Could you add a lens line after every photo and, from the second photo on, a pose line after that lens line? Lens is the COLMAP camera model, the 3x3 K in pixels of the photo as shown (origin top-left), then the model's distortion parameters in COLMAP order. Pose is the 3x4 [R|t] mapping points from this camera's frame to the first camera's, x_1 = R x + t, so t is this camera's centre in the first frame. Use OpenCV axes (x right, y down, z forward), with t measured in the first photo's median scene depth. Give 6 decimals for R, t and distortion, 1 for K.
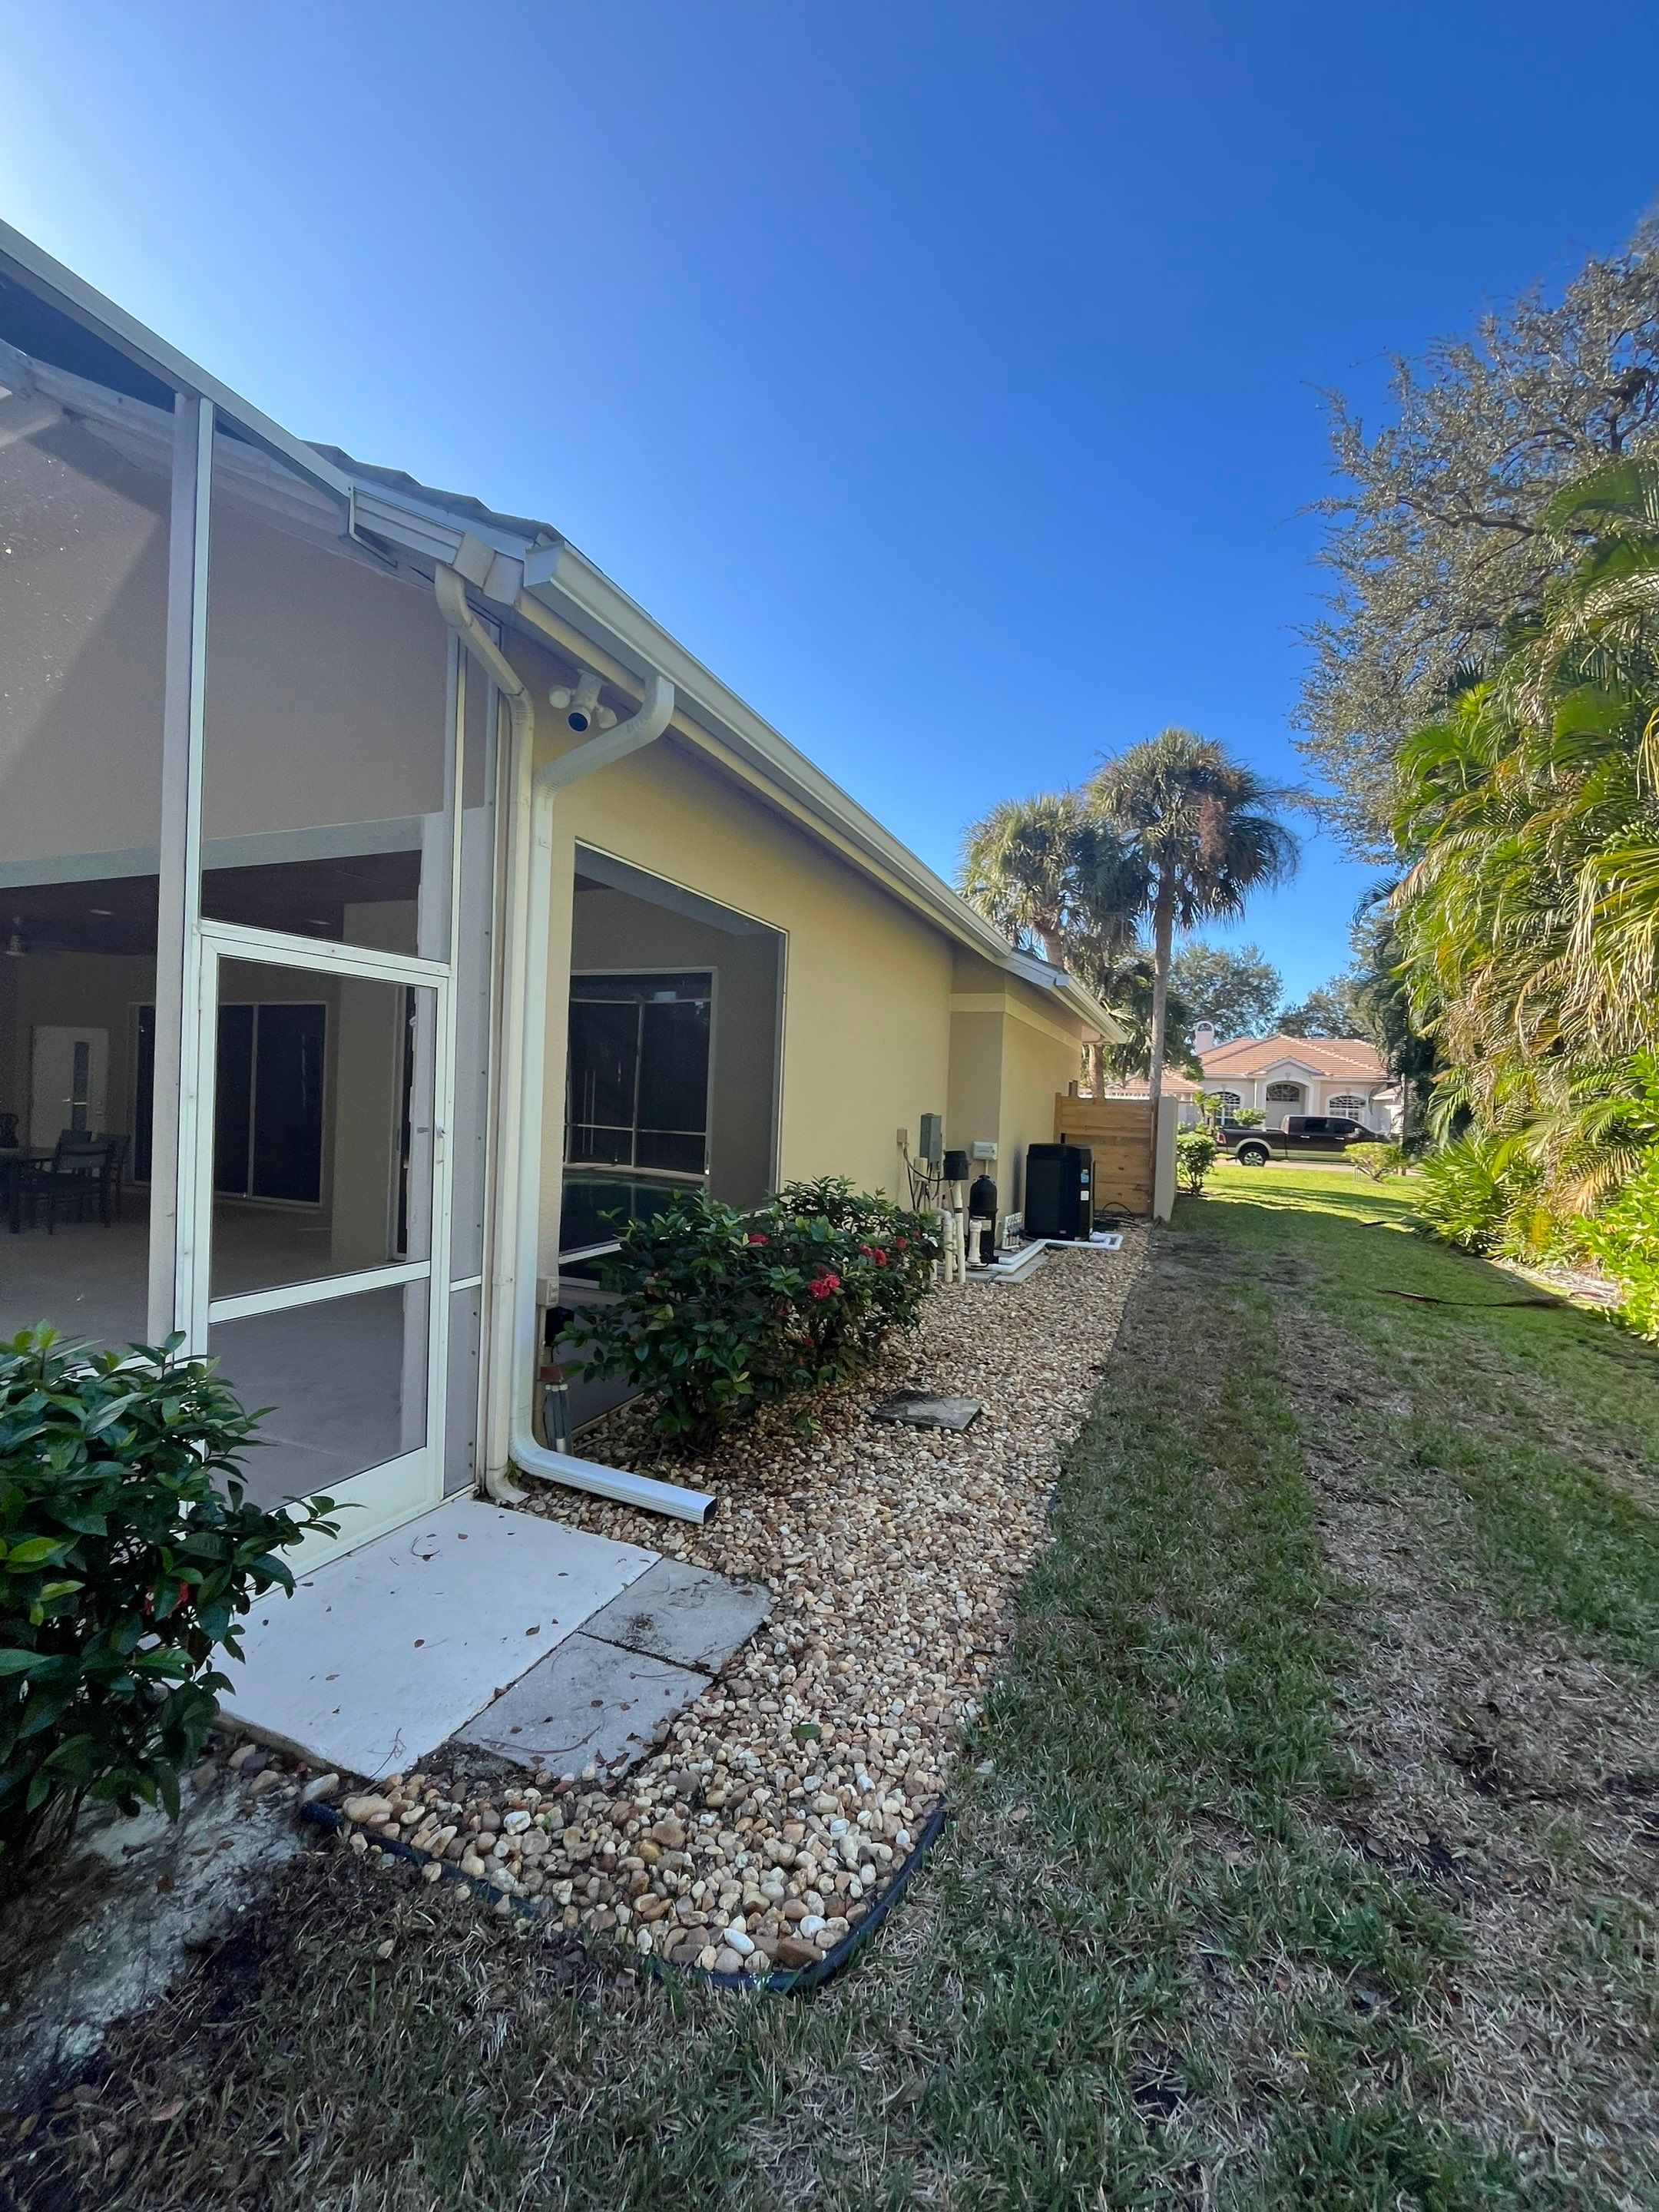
lens RADIAL K [[894.7, 0, 823.8], [0, 894.7, 1107.1], [0, 0, 1]] dist [-0.003727, 0.000538]
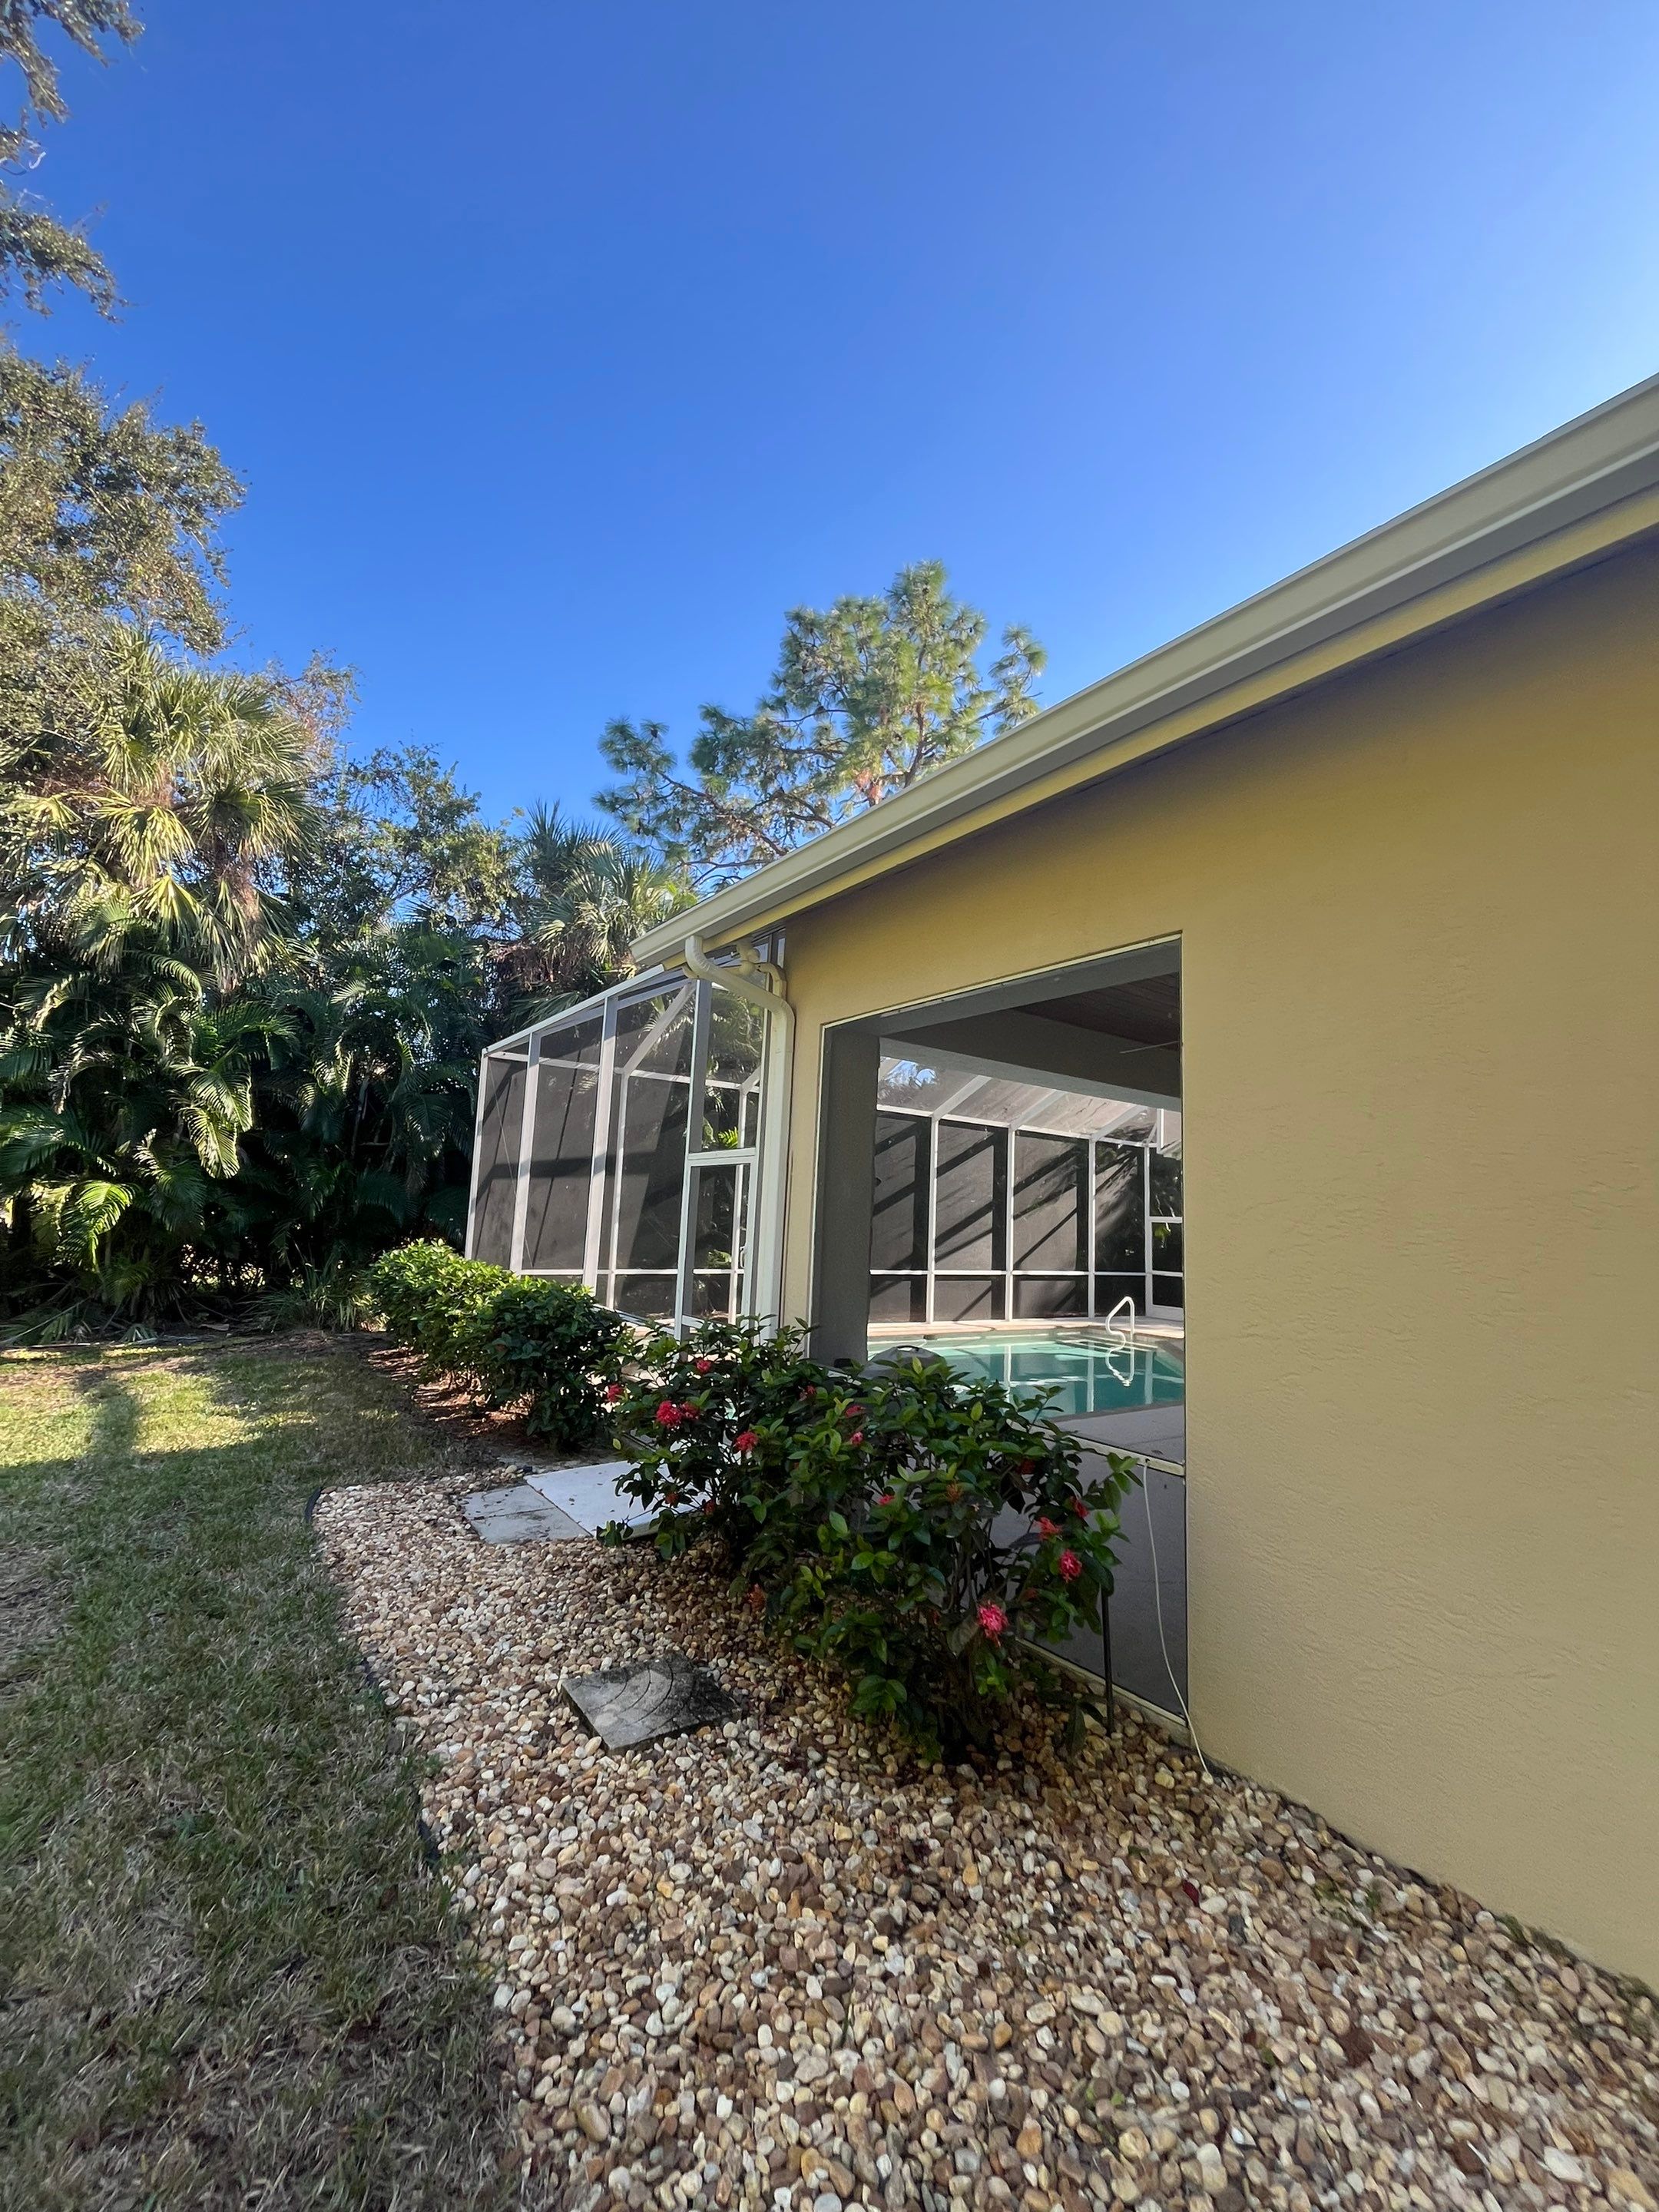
lens RADIAL K [[907.0, 0, 829.2], [0, 907.0, 1100.9], [0, 0, 1]] dist [-0.001983, -0.000180]
pose [[-0.520425, -0.176144, -0.835543, 0.158418], [-0.079632, 0.984240, -0.157892, 0.002508], [0.850186, -0.015635, -0.526250, 0.345258]]
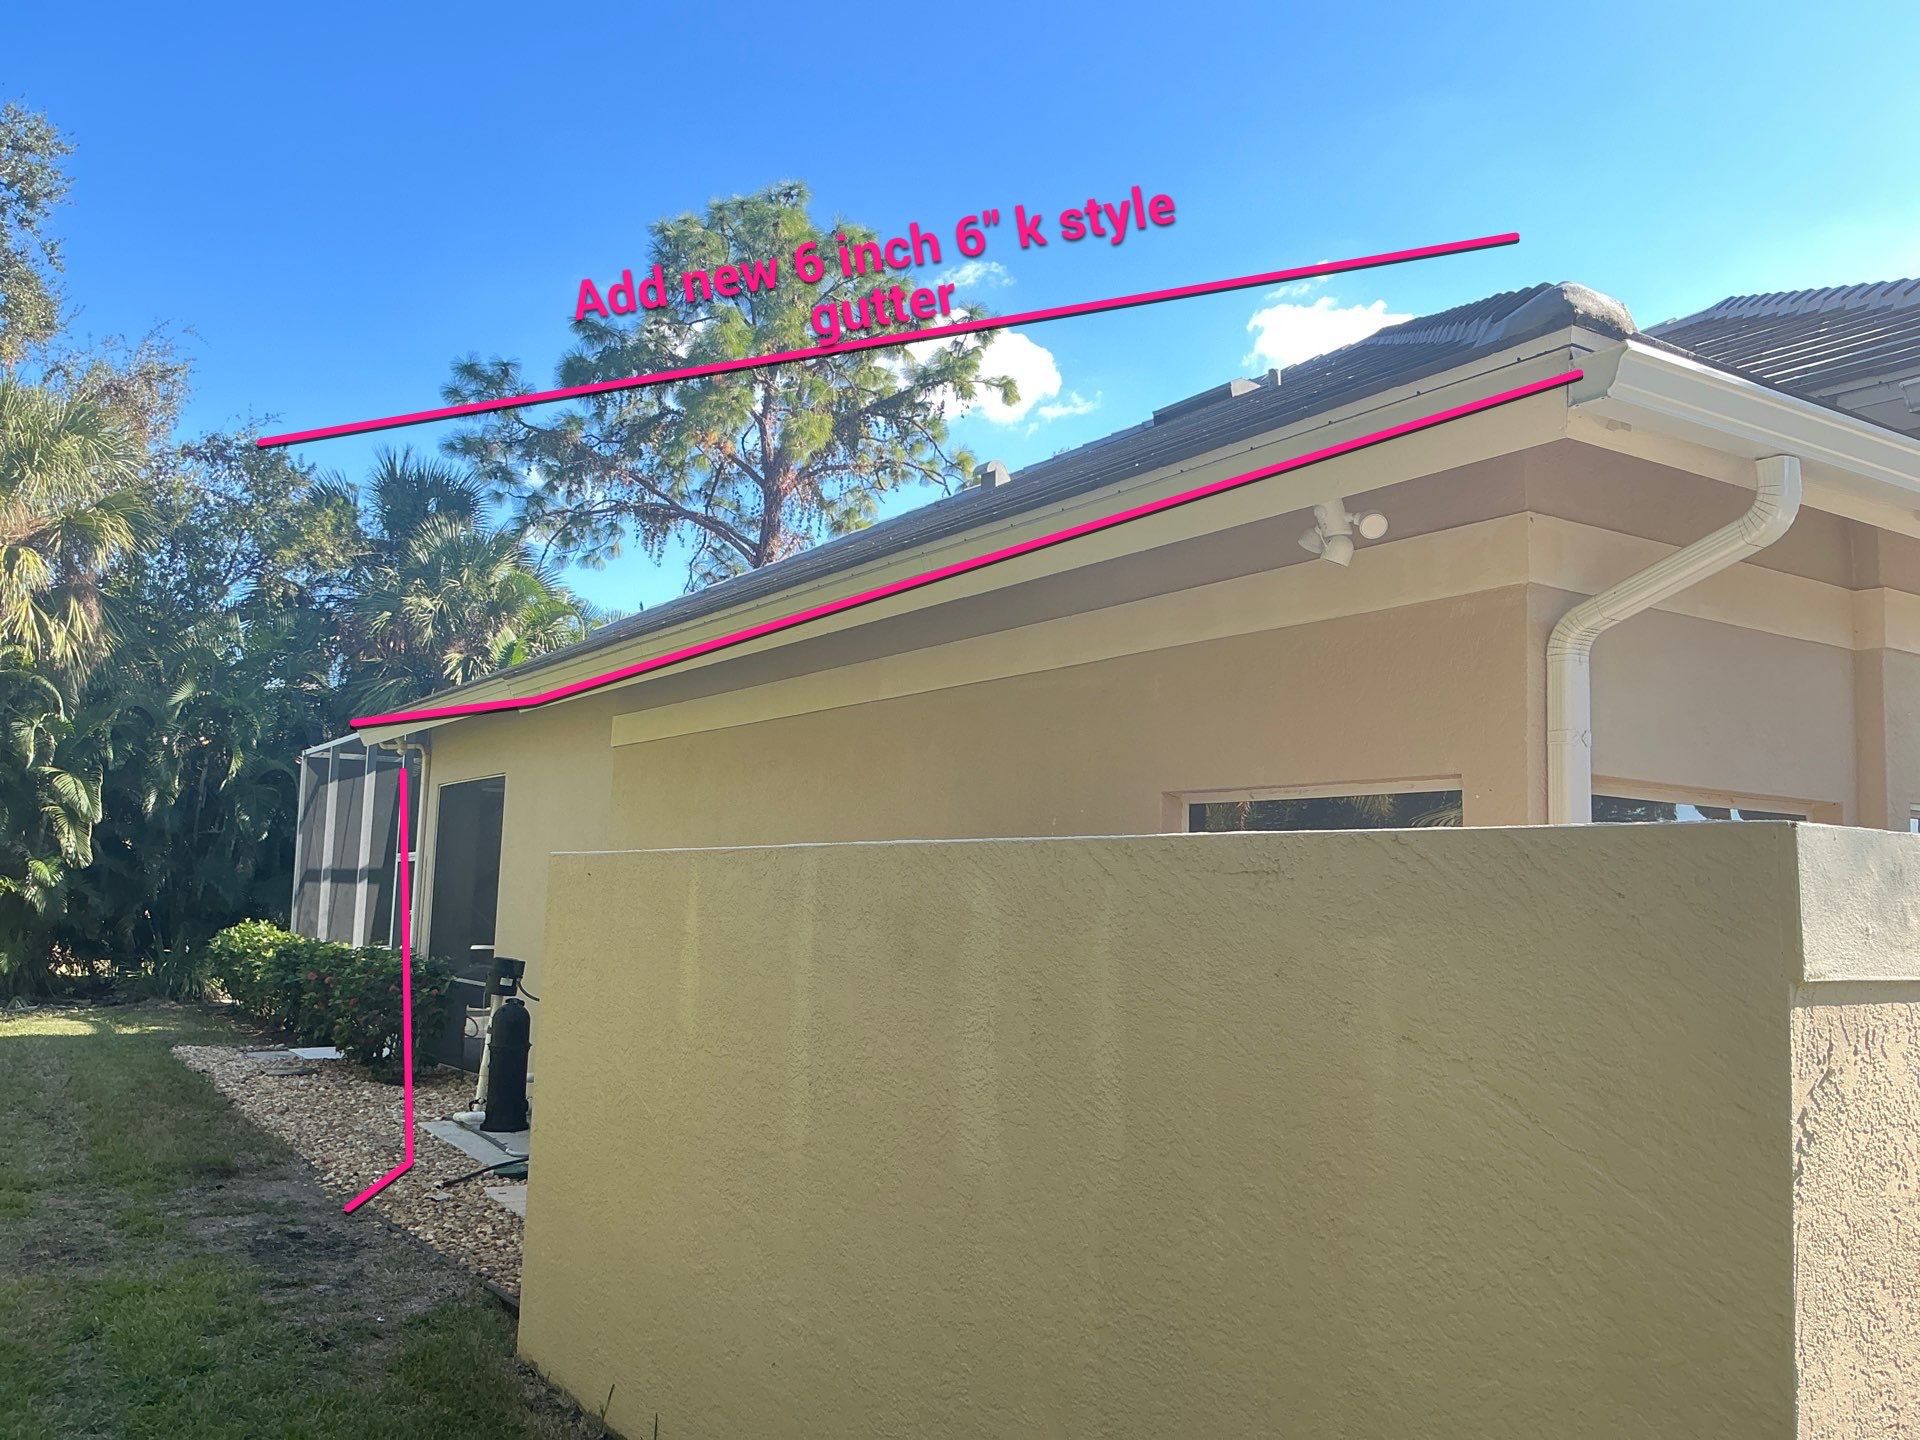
lens RADIAL K [[1644.9, 0, 957.9], [0, 1644.9, 719.9], [0, 0, 1]] dist [-0.015172, -0.011460]
pose [[-0.571720, -0.153229, -0.806013, 0.486631], [-0.068098, 0.987878, -0.139499, 0.005804], [0.817618, -0.024867, -0.575224, 0.929504]]
